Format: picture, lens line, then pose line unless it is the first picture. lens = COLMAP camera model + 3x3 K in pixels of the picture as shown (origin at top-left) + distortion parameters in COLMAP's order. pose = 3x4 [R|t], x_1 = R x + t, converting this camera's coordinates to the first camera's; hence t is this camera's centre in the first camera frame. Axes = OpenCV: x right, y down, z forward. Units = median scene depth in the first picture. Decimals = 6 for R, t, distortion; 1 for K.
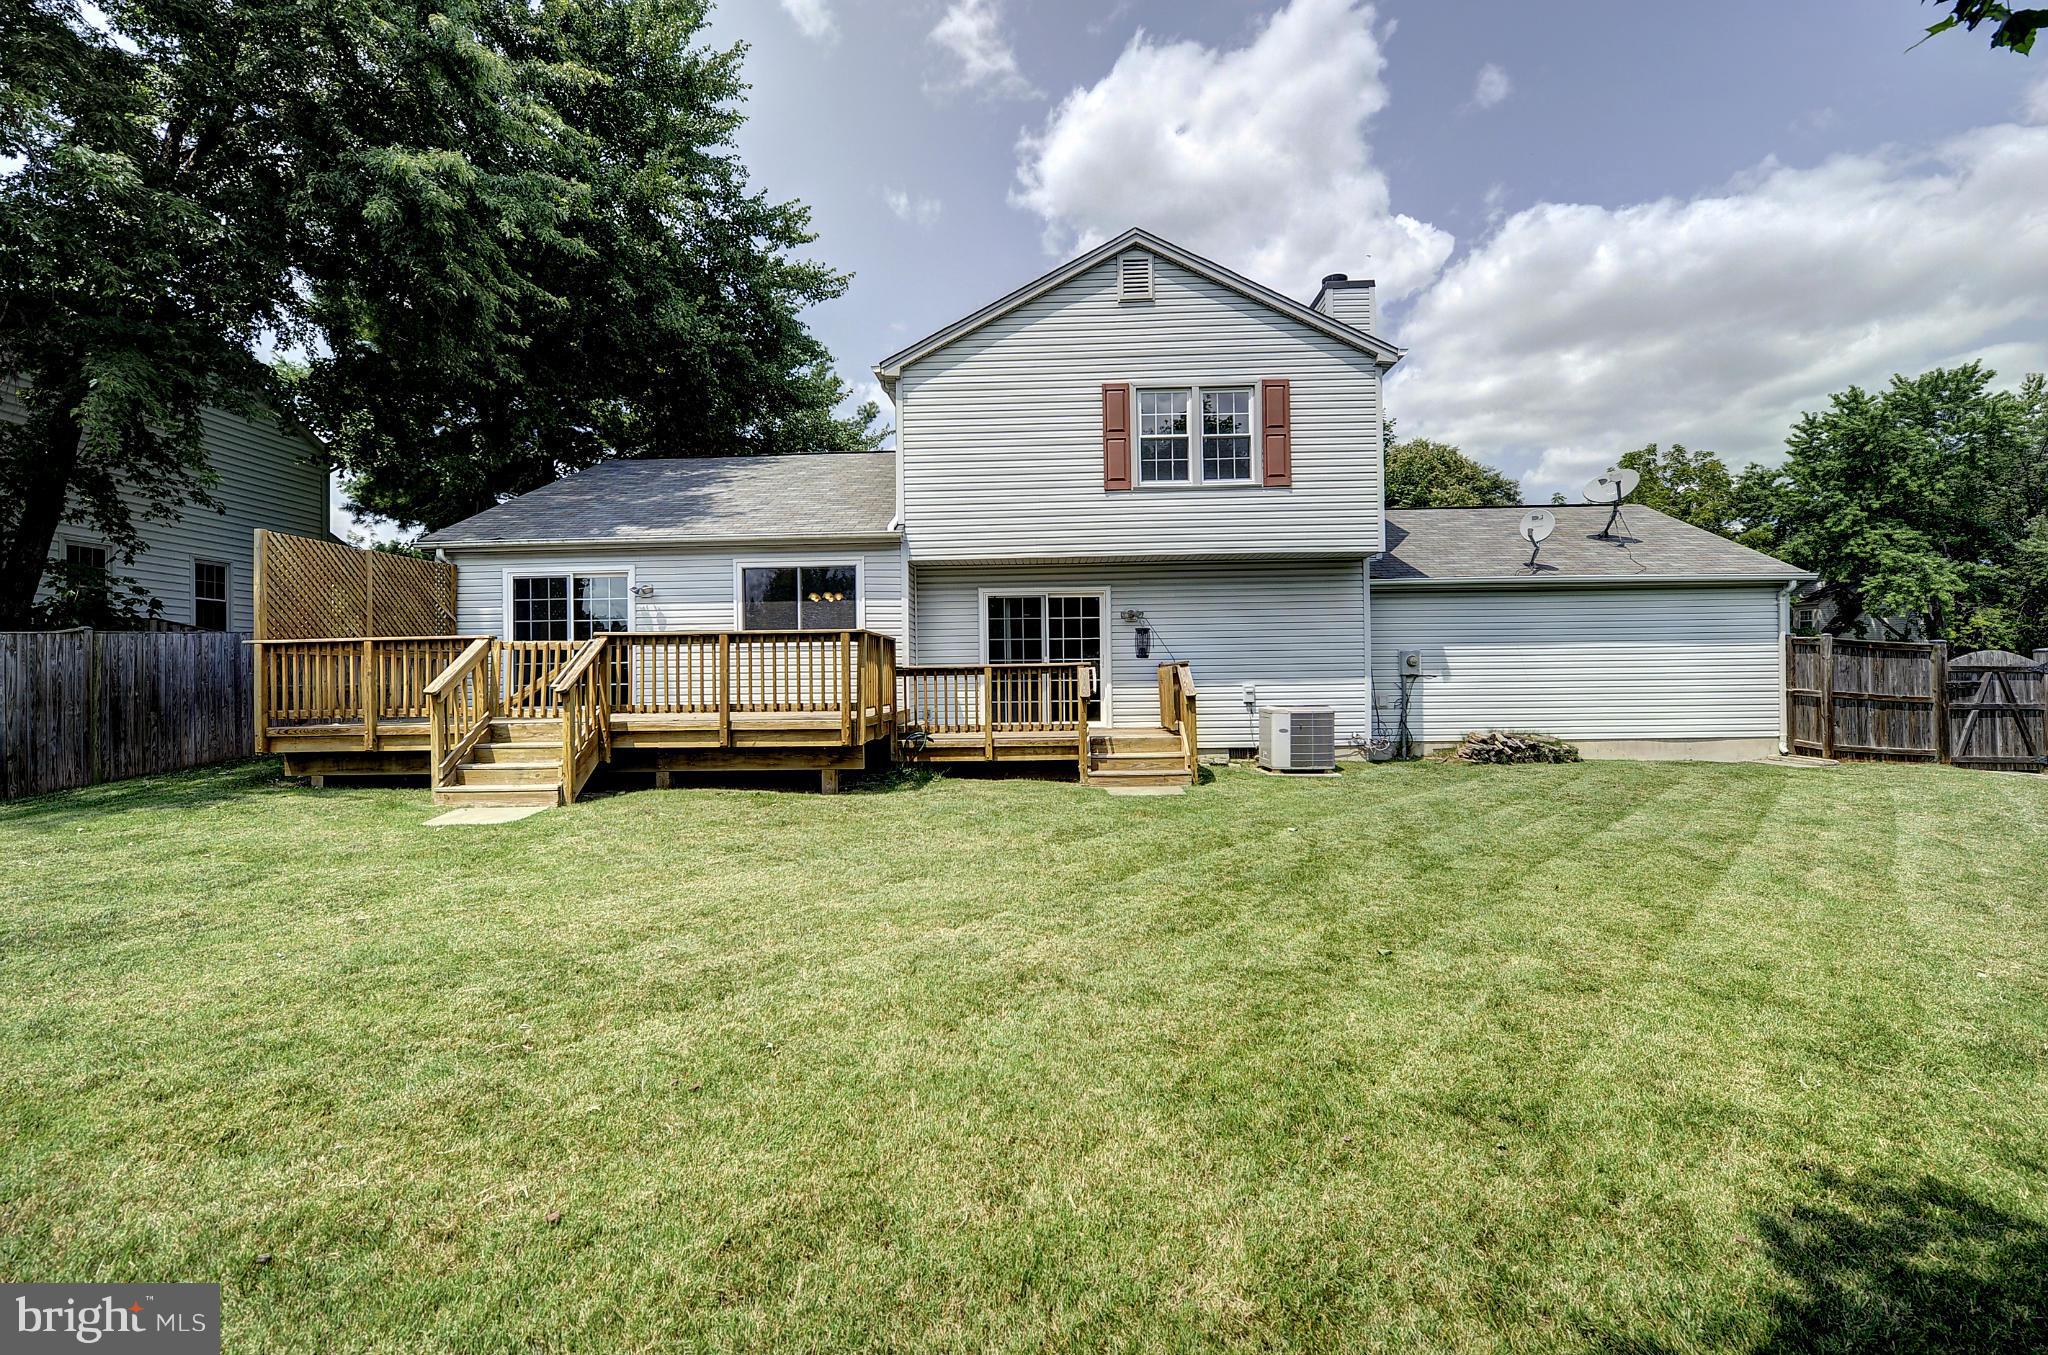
lens RADIAL K [[805.1, 0, 1024.0], [0, 805.1, 677.5], [0, 0, 1]] dist [-0.007812, -0.000204]
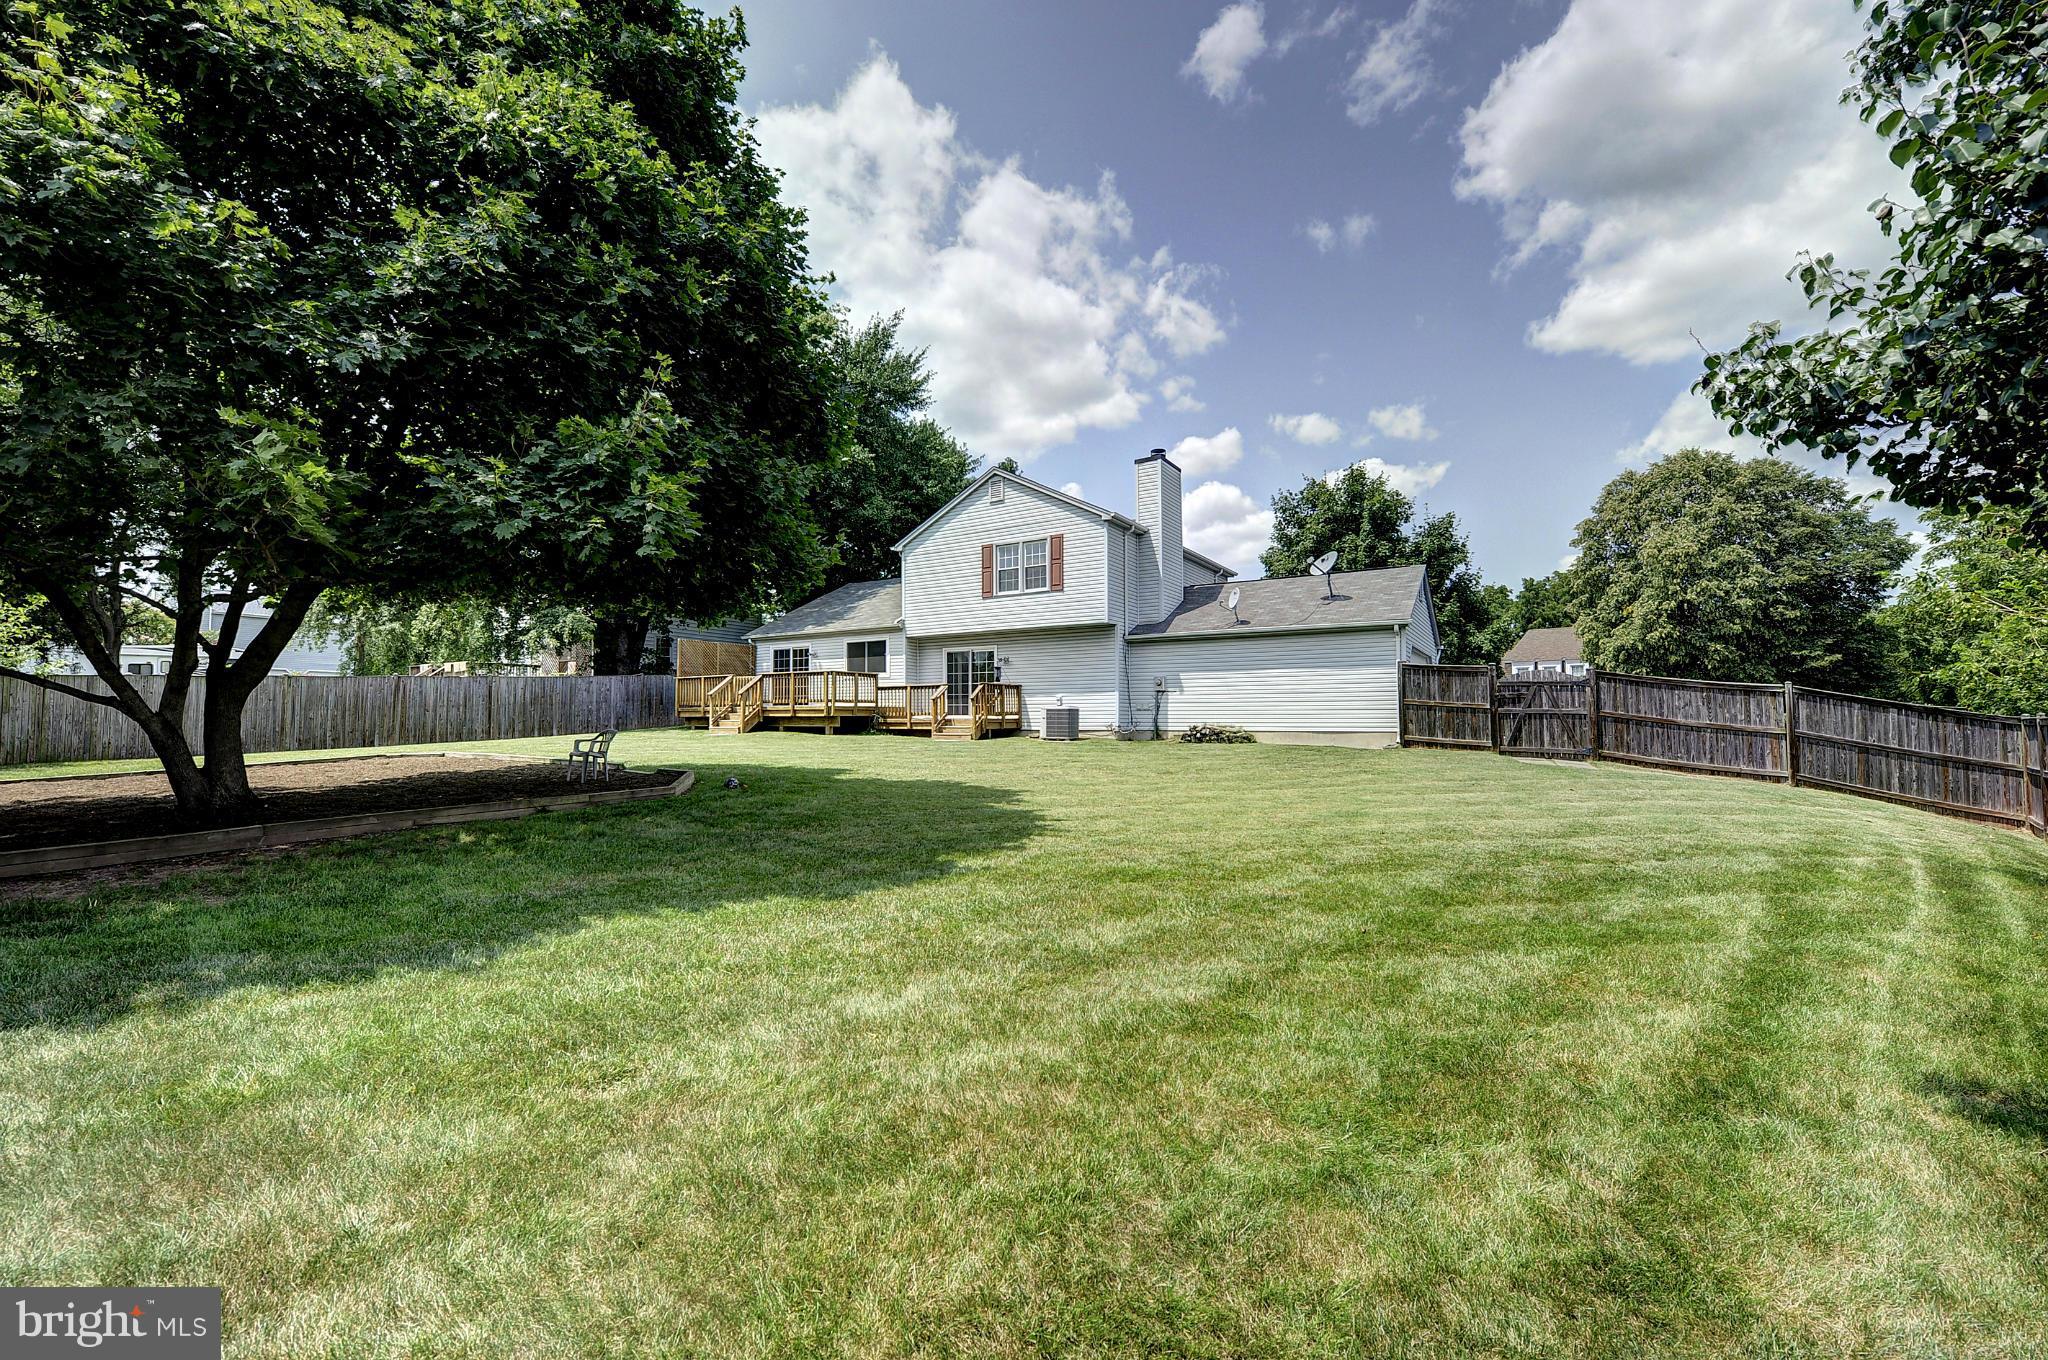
lens RADIAL K [[814.4, 0, 1029.6], [0, 814.4, 677.1], [0, 0, 1]] dist [-0.022403, 0.000264]
pose [[0.872150, -0.012021, -0.489091, 1.143729], [-0.012262, 0.998847, -0.046416, 0.052664], [0.489085, 0.046479, 0.870997, -0.662270]]
